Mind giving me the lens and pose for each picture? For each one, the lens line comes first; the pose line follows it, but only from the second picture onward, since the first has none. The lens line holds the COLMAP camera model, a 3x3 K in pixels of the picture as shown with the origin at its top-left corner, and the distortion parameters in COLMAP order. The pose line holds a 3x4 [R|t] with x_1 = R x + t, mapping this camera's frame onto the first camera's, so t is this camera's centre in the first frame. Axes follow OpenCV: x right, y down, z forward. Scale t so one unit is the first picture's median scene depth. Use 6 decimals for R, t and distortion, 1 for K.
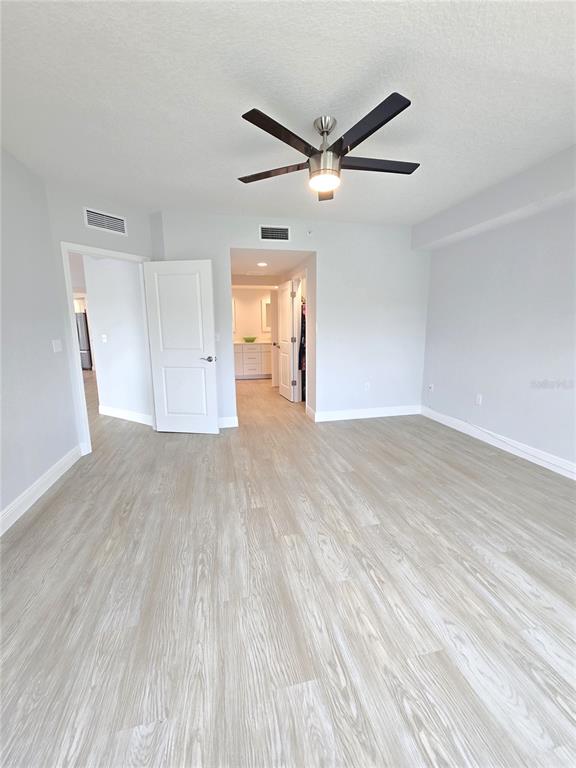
lens RADIAL K [[323.6, 0, 294.7], [0, 323.6, 383.7], [0, 0, 1]] dist [0.003759, 0.000298]
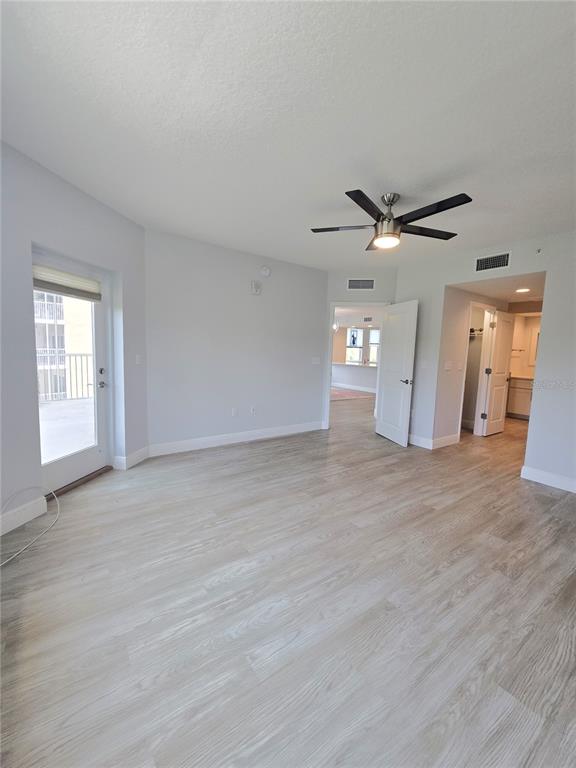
lens RADIAL K [[318.4, 0, 286.5], [0, 318.4, 382.0], [0, 0, 1]] dist [0.003821, 0.000504]
pose [[0.392381, 0.116881, -0.912346, 0.939341], [-0.204098, 0.978230, 0.037543, -0.043612], [0.896873, 0.171477, 0.407694, 0.197791]]
